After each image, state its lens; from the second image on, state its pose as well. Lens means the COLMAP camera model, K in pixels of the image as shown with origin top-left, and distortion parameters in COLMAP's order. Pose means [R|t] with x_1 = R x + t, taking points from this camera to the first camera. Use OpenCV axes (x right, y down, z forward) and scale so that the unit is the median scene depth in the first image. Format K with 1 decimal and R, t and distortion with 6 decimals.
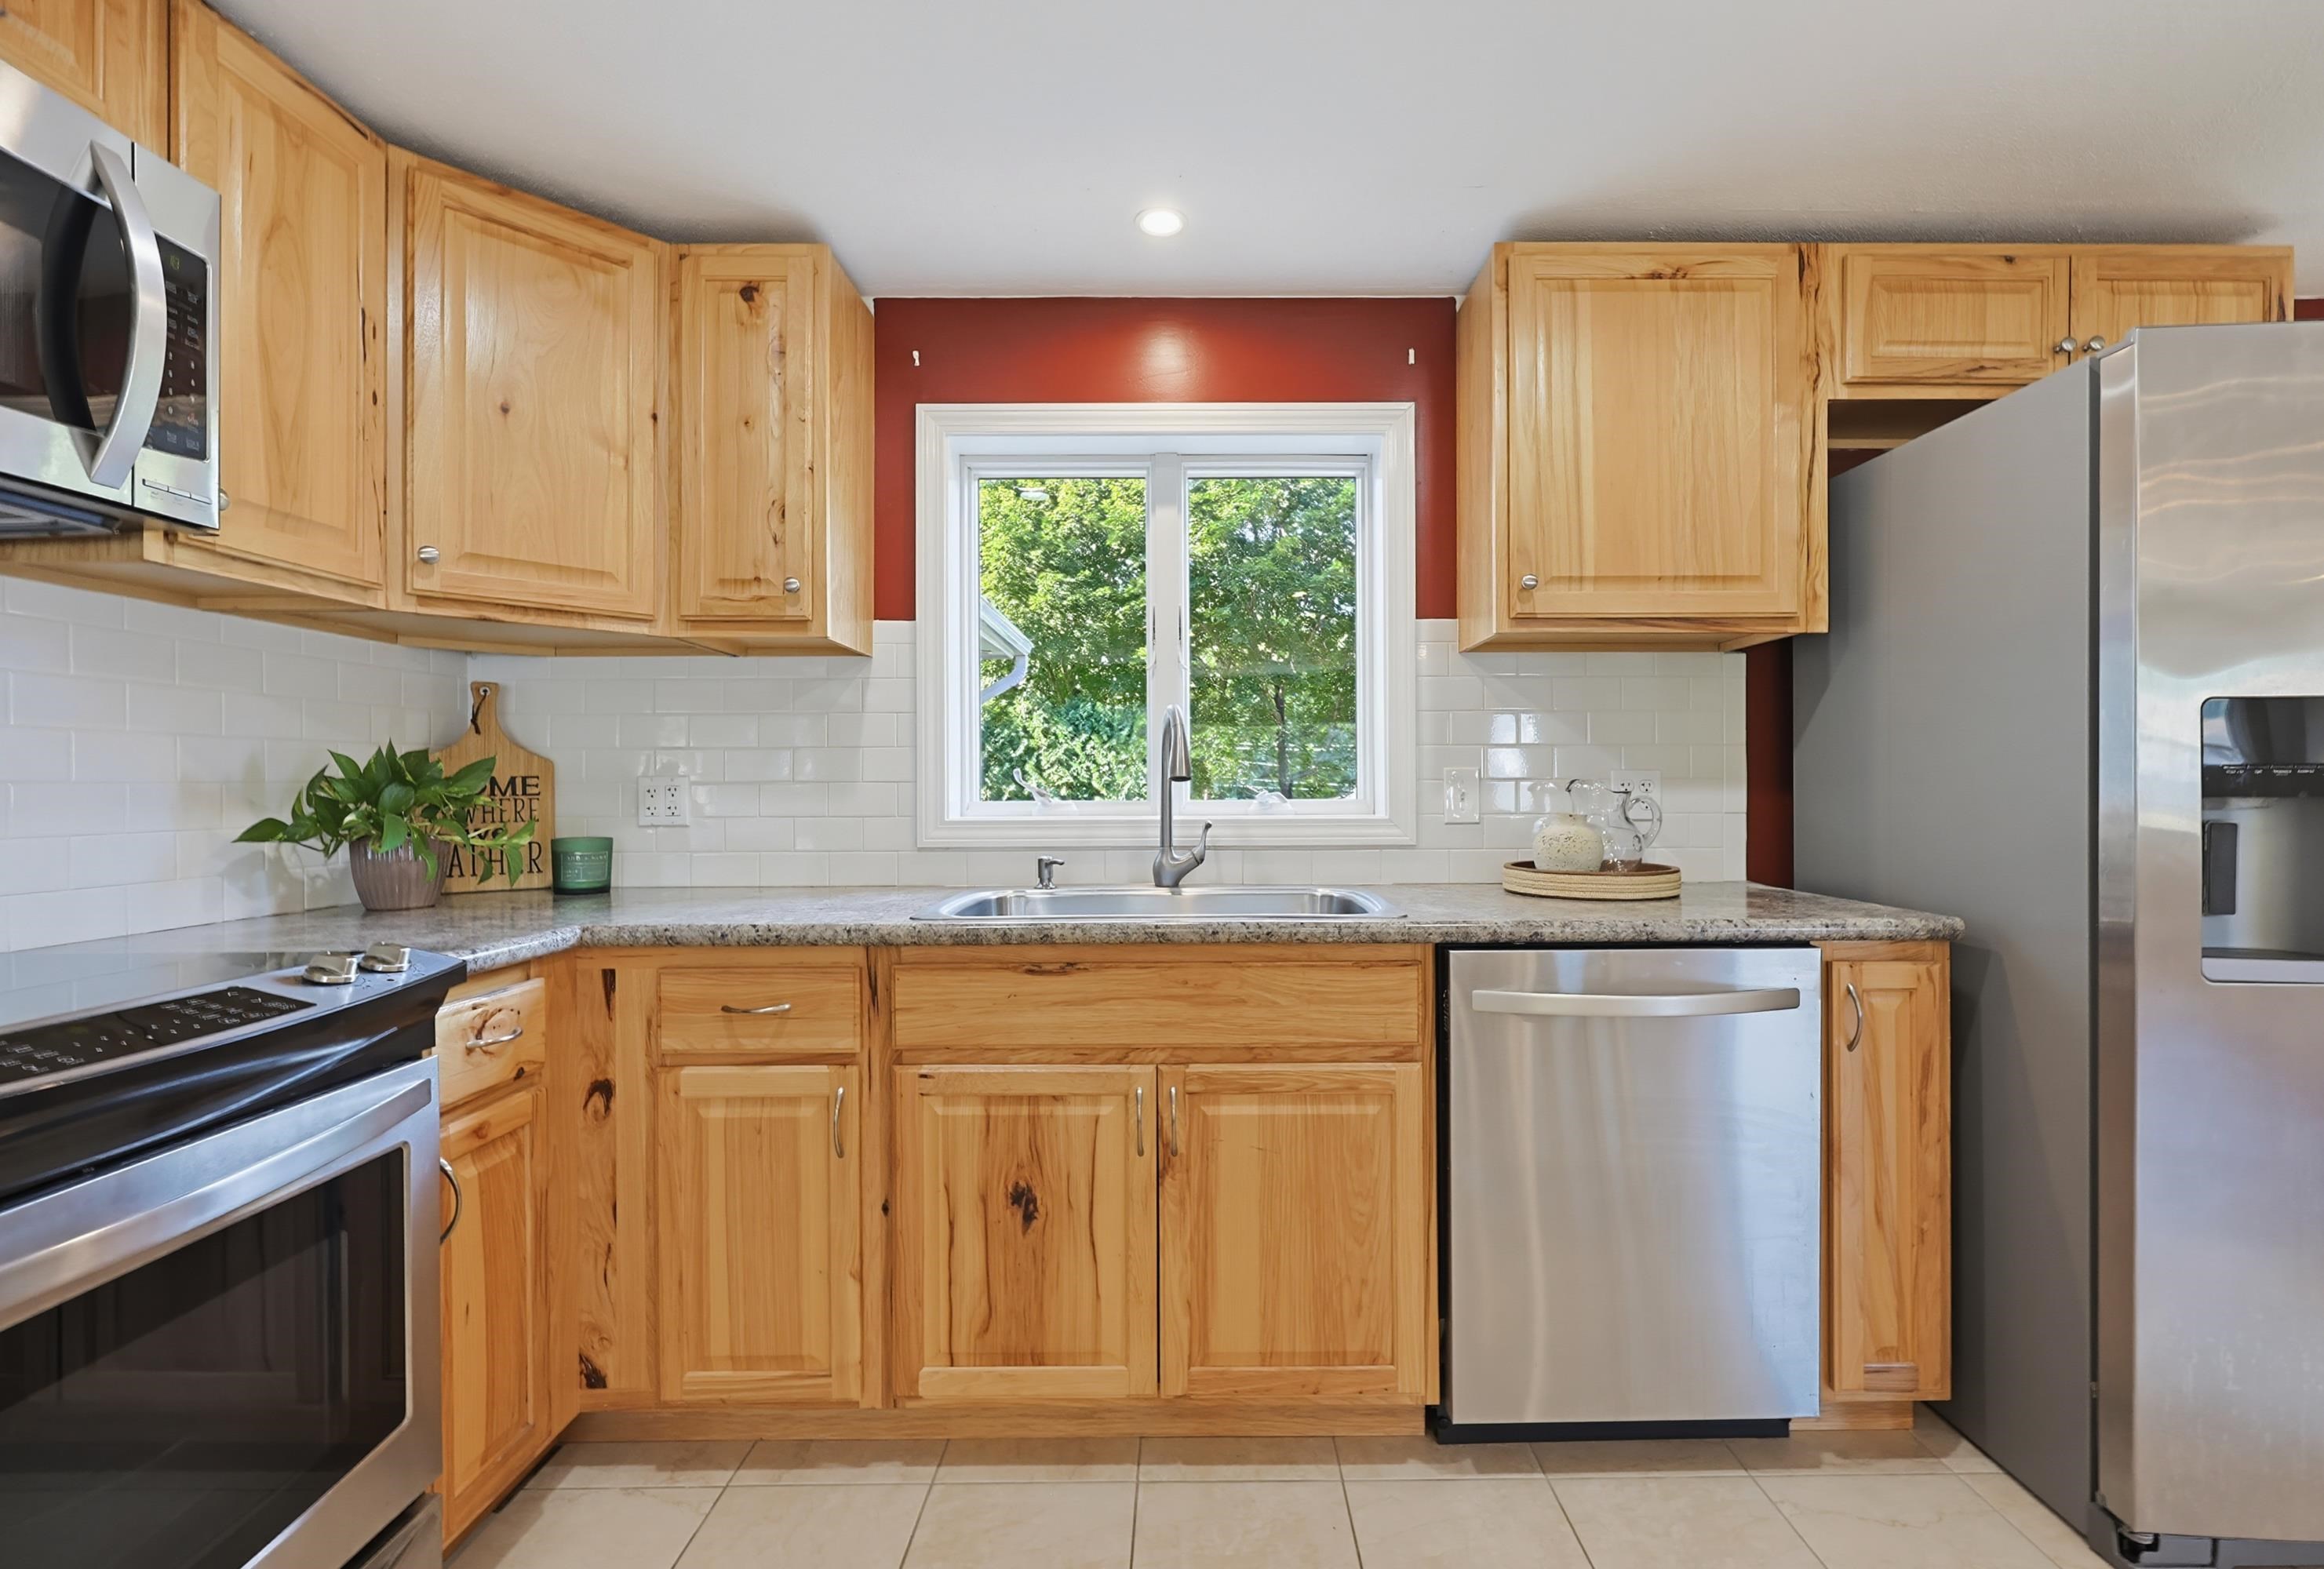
lens RADIAL K [[1018.4, 0, 1187.5], [0, 1018.4, 787.1], [0, 0, 1]] dist [-0.003169, 0.001304]
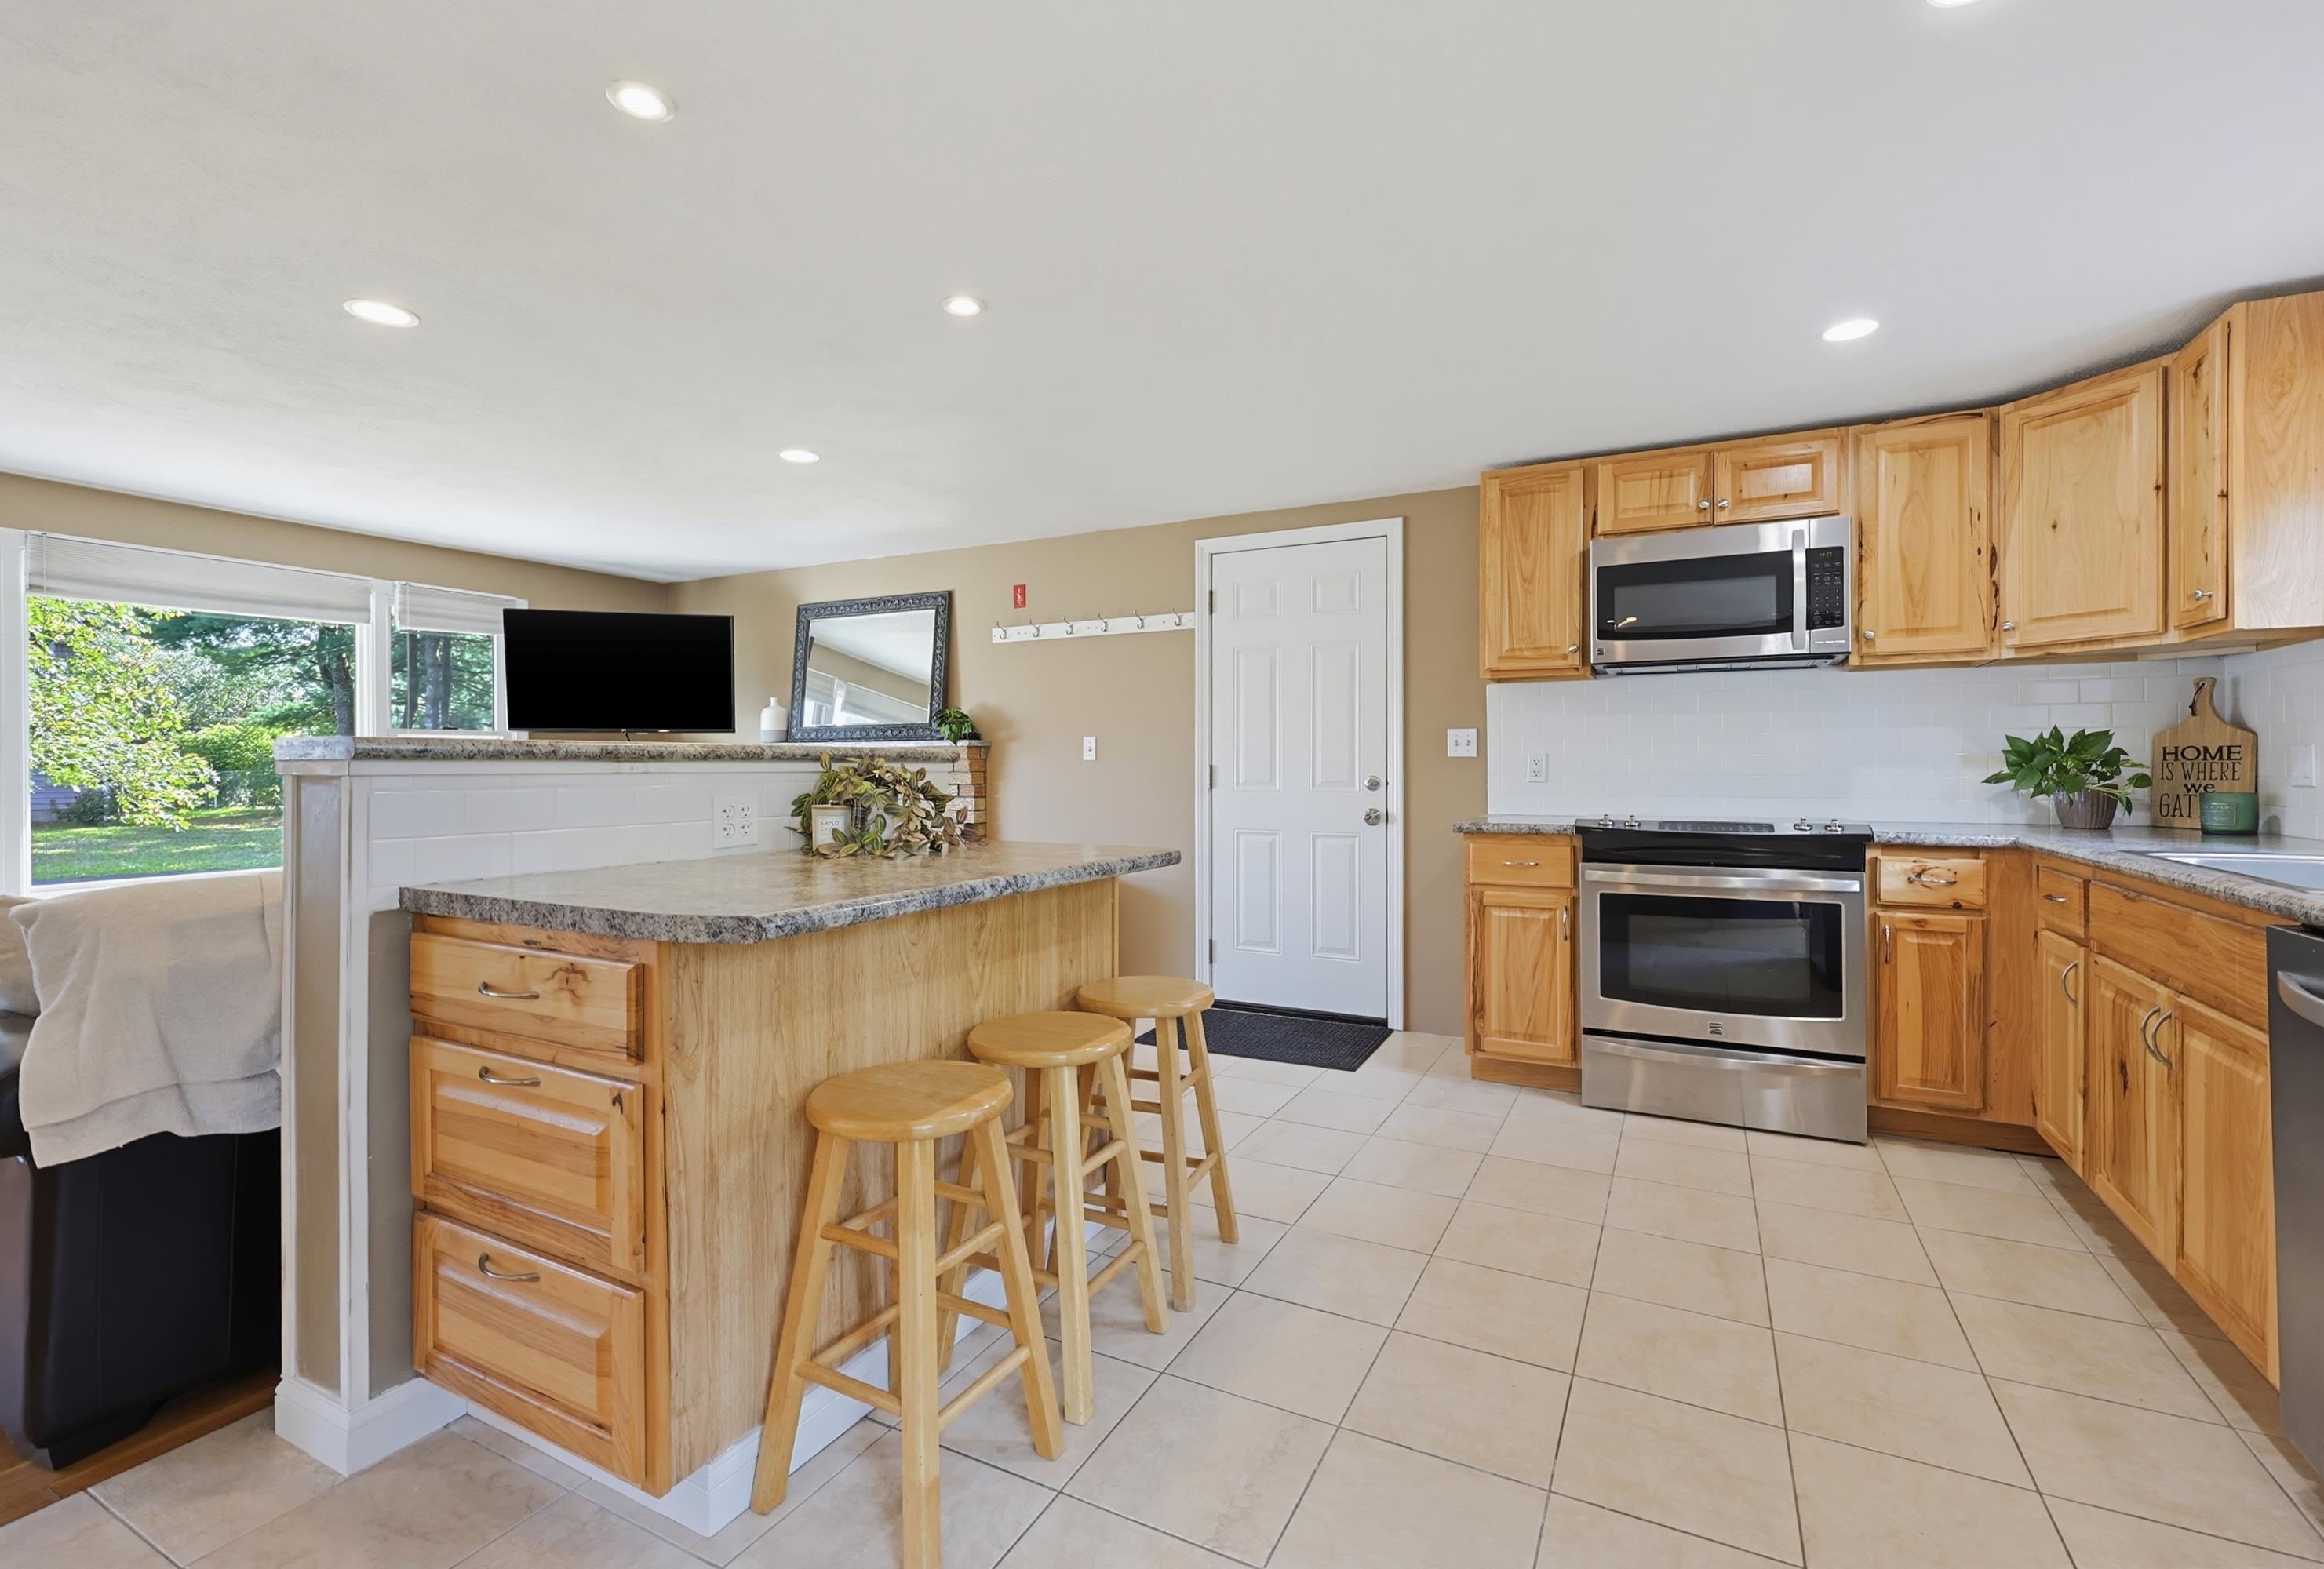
lens RADIAL K [[1018.4, 0, 1169.8], [0, 1018.4, 766.3], [0, 0, 1]] dist [-0.003169, 0.001304]
pose [[-0.462087, 0.009899, -0.886779, 1.392941], [0.004140, 0.999951, 0.009005, -0.001735], [0.886825, 0.000490, -0.462105, 0.464524]]
